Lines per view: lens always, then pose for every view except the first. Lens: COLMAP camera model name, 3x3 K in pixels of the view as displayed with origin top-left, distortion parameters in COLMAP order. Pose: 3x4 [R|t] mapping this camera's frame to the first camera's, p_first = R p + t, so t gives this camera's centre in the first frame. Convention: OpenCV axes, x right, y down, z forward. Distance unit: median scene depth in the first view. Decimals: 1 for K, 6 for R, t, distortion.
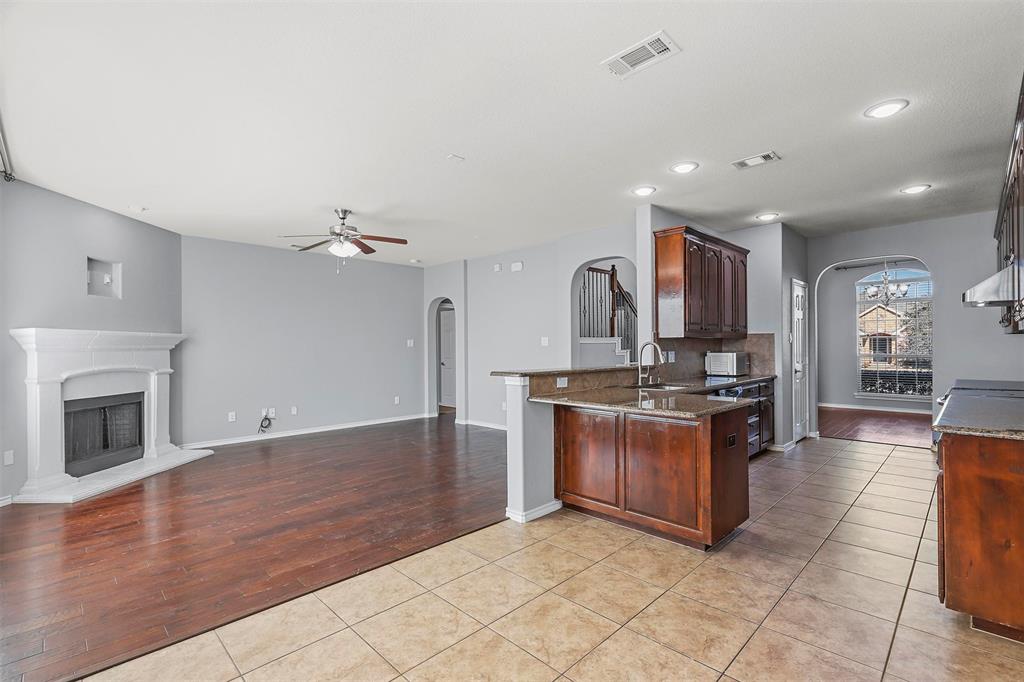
lens RADIAL K [[465.5, 0, 510.5], [0, 465.5, 343.6], [0, 0, 1]] dist [-0.000229, 0.000987]
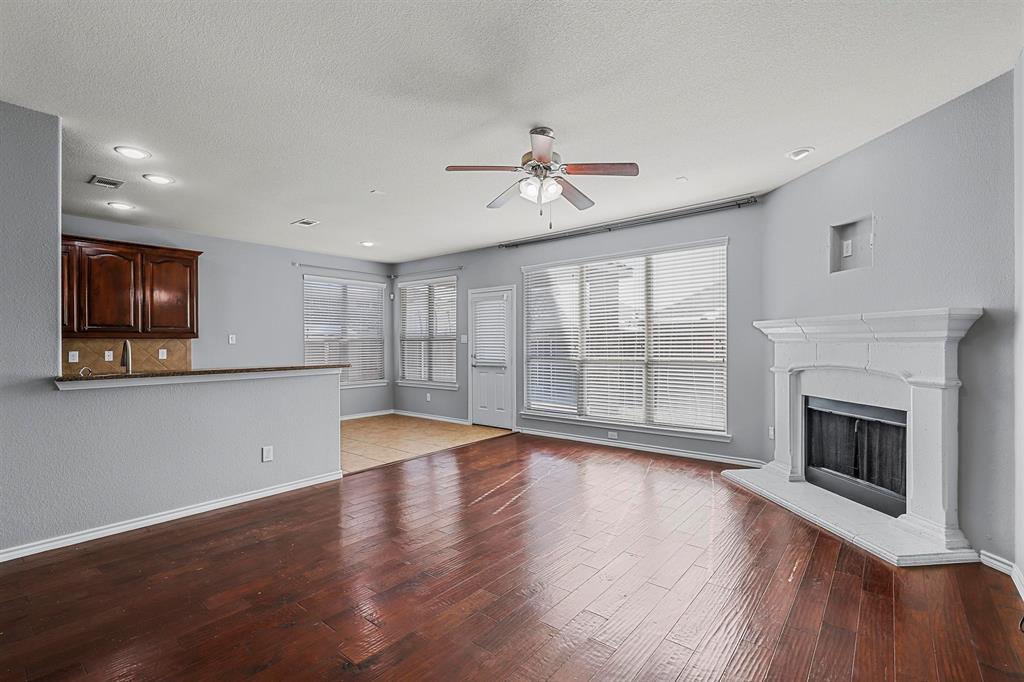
lens RADIAL K [[465.5, 0, 512.0], [0, 465.5, 343.2], [0, 0, 1]] dist [-0.000229, 0.000987]
pose [[-0.994397, 0.010313, -0.105209, -0.222092], [0.011128, 0.999912, -0.007160, 0.014562], [0.105126, -0.008290, -0.994424, 1.470064]]
